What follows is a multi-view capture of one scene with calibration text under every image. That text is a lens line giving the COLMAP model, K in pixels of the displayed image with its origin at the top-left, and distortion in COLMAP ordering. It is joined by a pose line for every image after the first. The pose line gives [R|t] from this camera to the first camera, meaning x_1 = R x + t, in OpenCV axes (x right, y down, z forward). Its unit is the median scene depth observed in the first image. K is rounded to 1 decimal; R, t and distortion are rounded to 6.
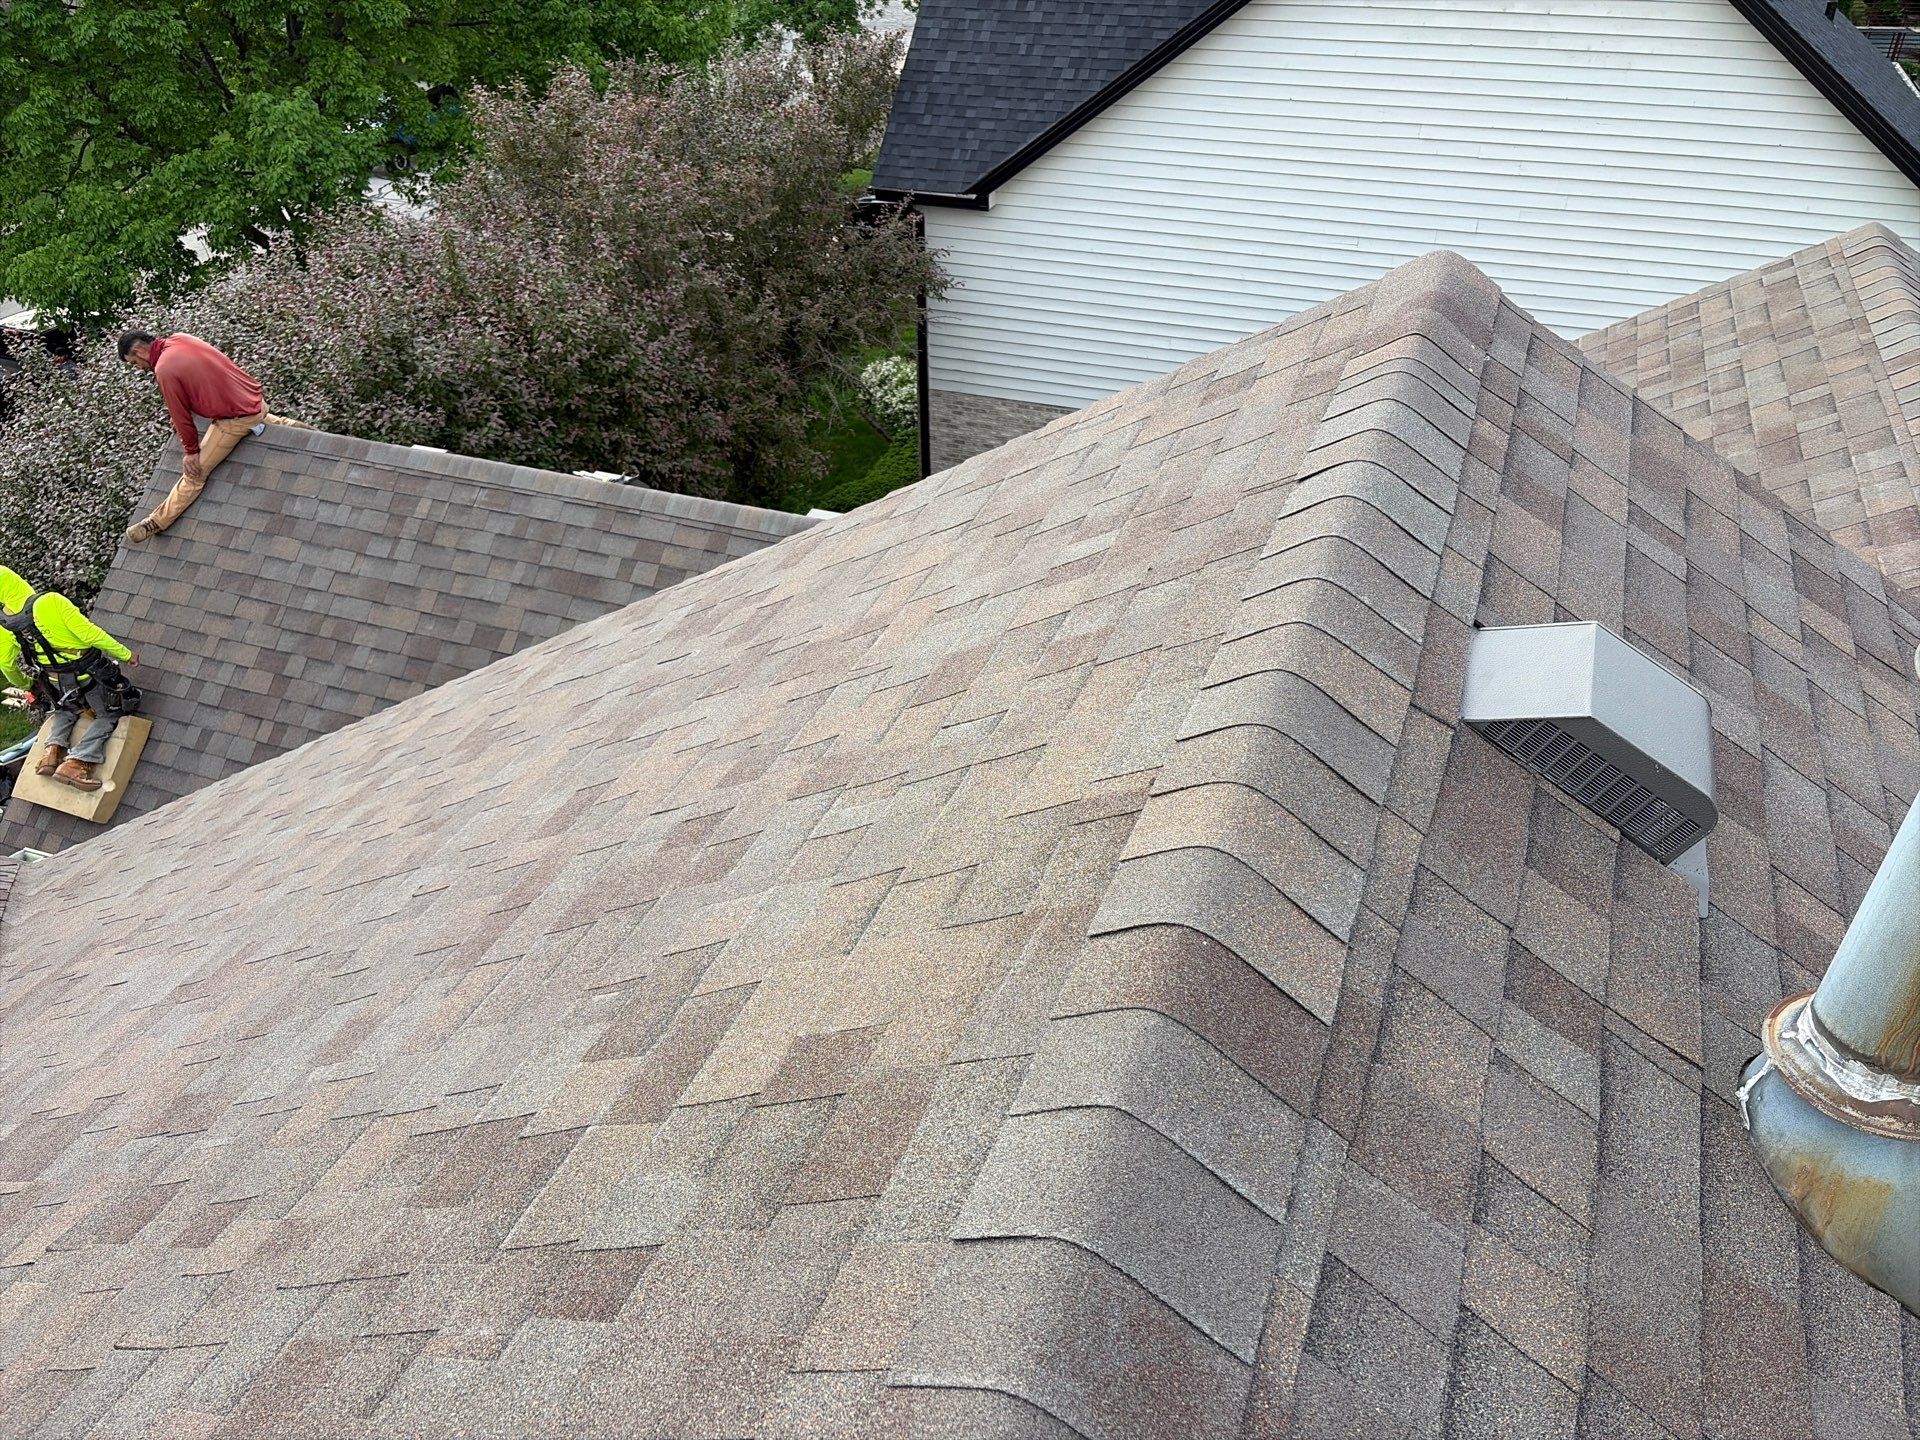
lens RADIAL K [[1451.5, 0, 954.3], [0, 1451.5, 720.7], [0, 0, 1]] dist [0.054172, -0.061440]
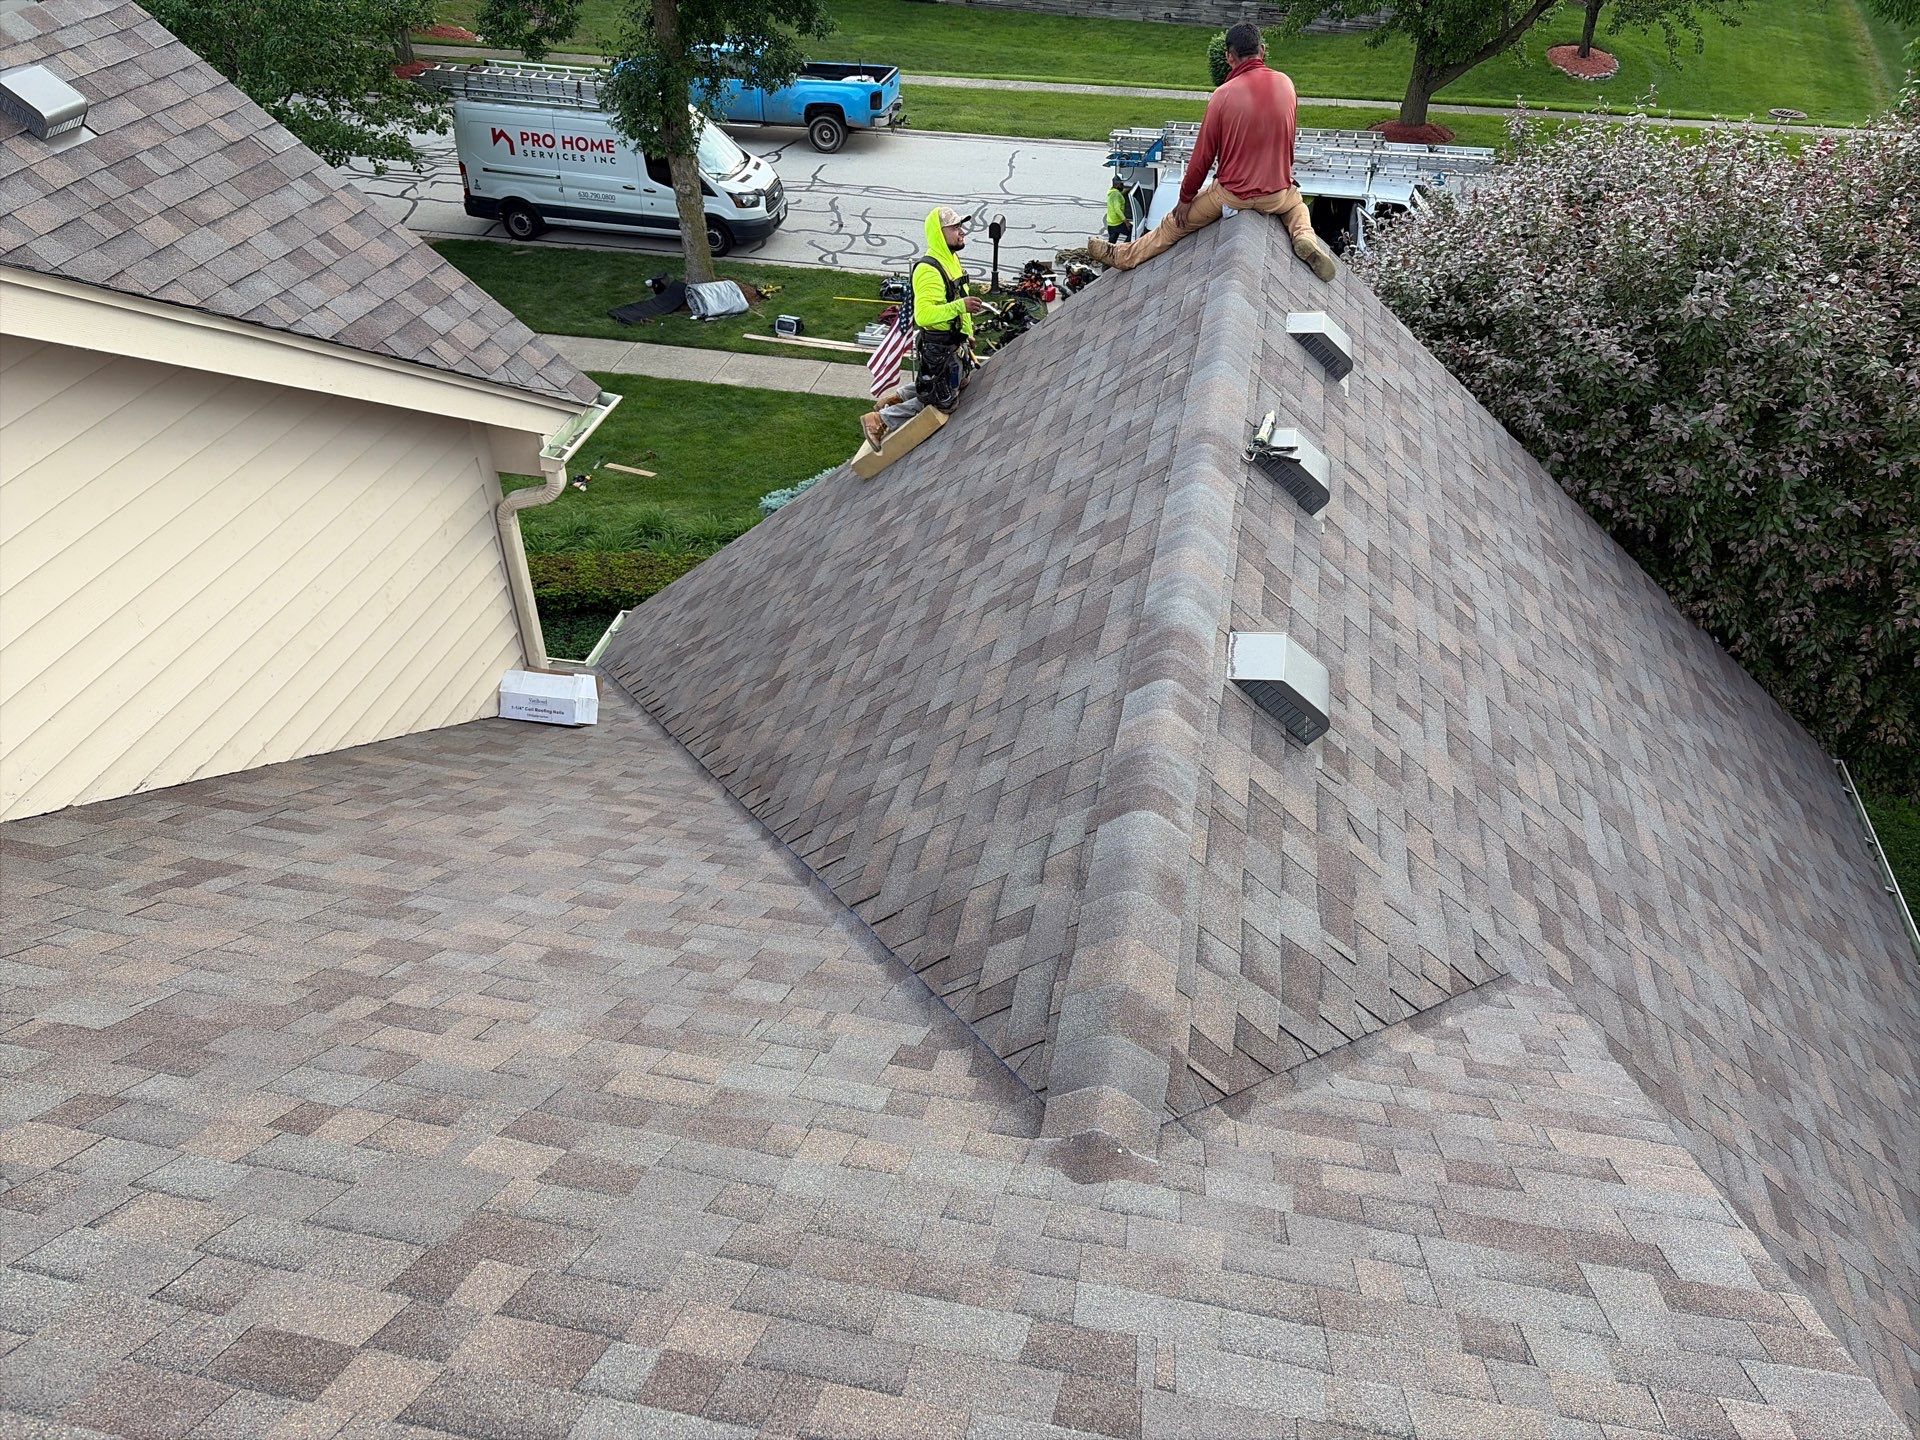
lens RADIAL K [[1430.6, 0, 957.6], [0, 1430.6, 723.3], [0, 0, 1]] dist [0.062920, -0.065564]
pose [[0.162557, 0.610088, -0.775479, 0.957855], [-0.554121, 0.706738, 0.439853, -0.875720], [0.816410, 0.358208, 0.452948, 2.026329]]
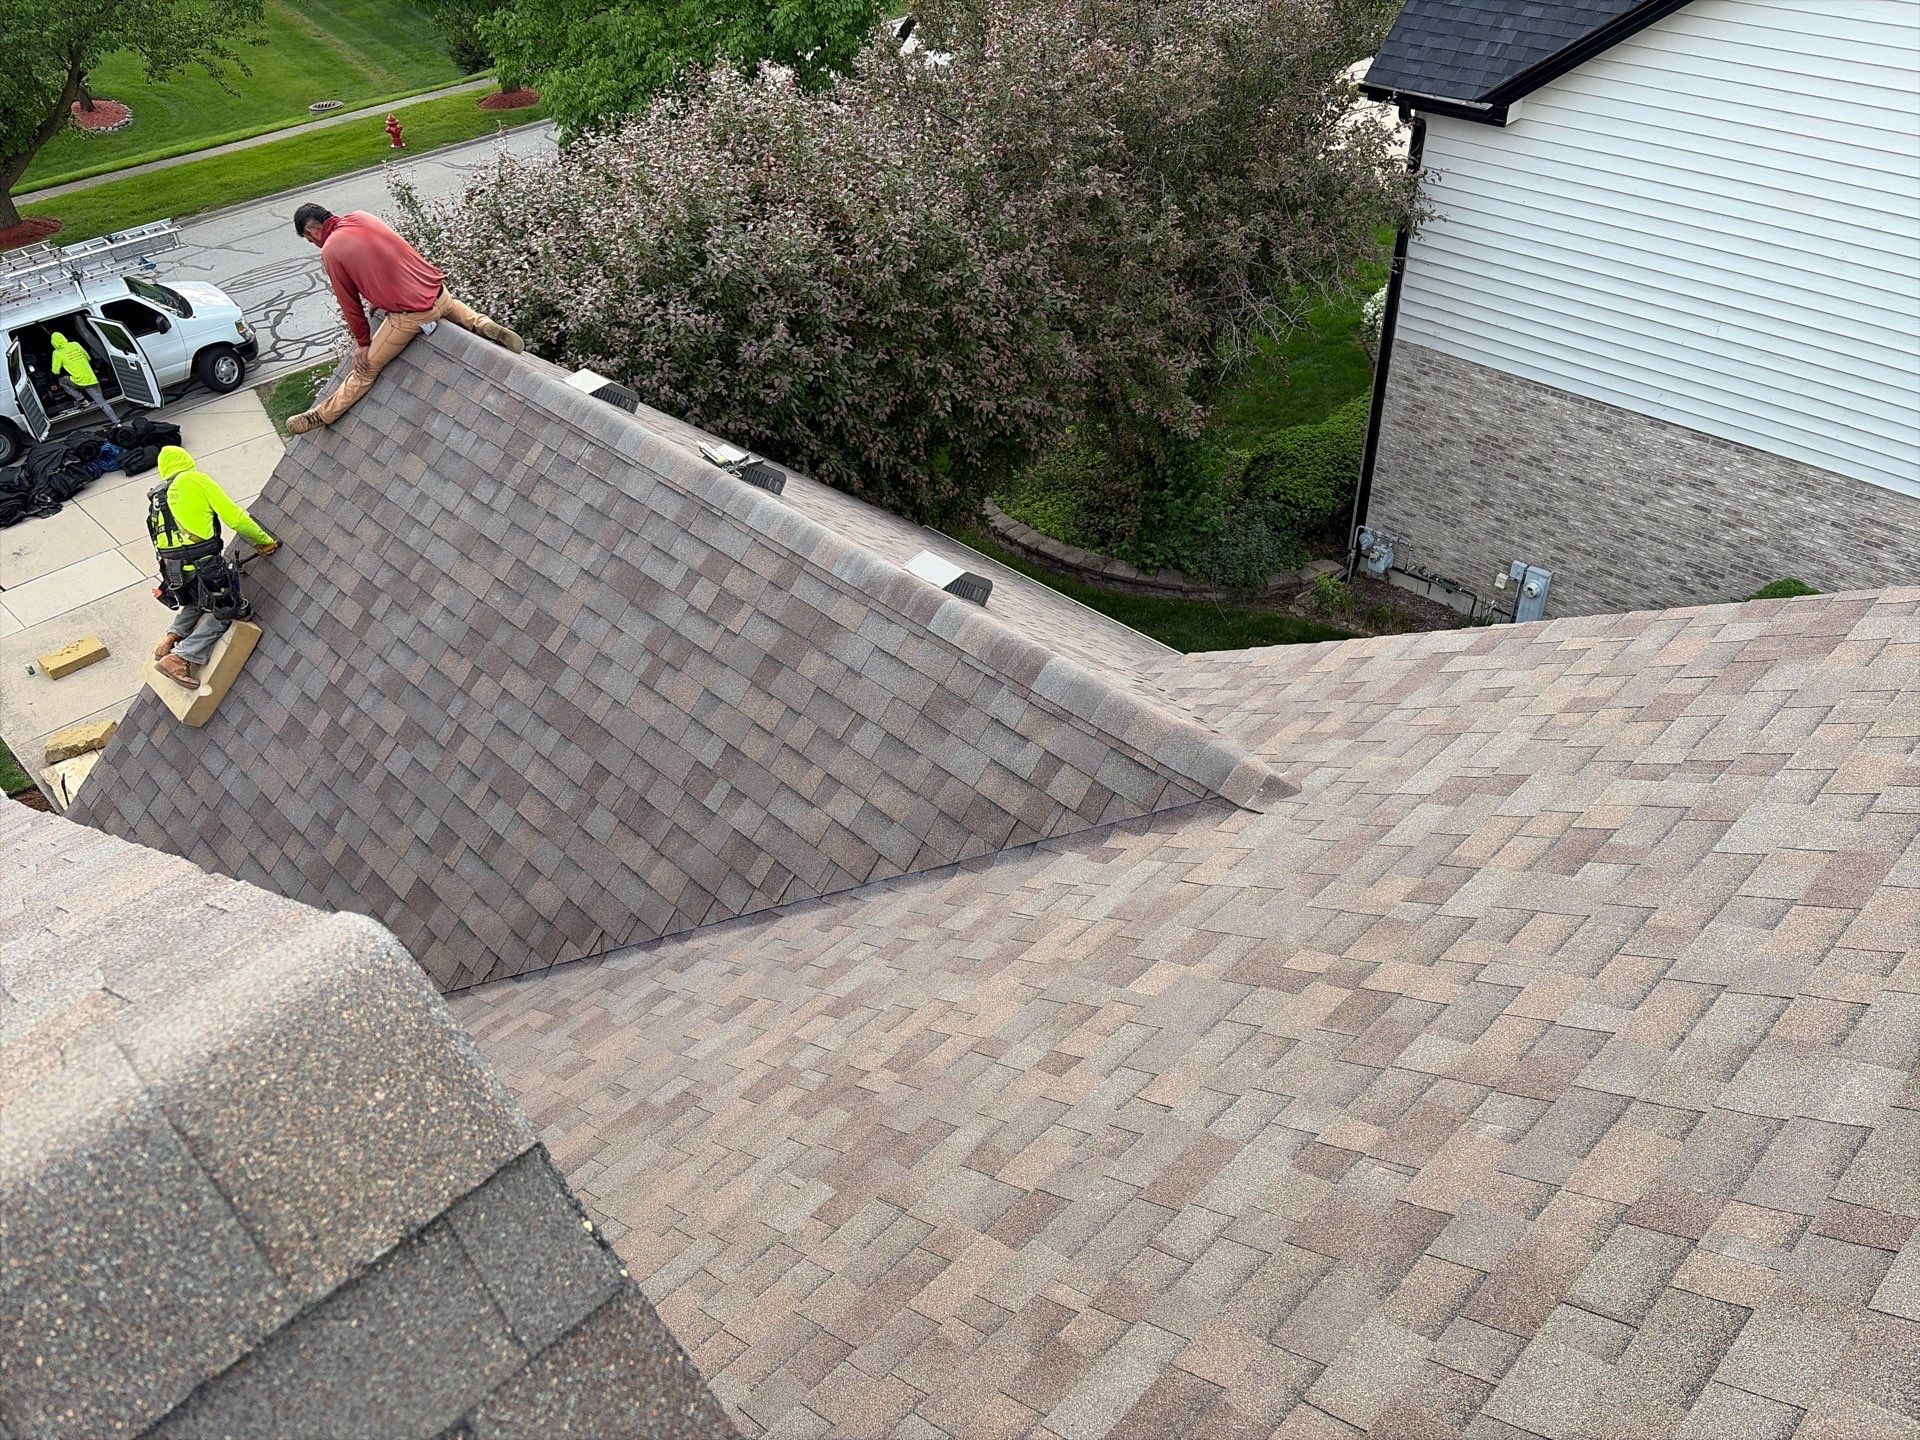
lens RADIAL K [[1454.2, 0, 948.9], [0, 1454.2, 707.5], [0, 0, 1]] dist [0.048950, -0.052491]
pose [[0.907107, 0.235502, -0.348850, 0.592815], [-0.205941, 0.971165, 0.120110, -0.481463], [0.367077, -0.037110, 0.929450, 0.903016]]
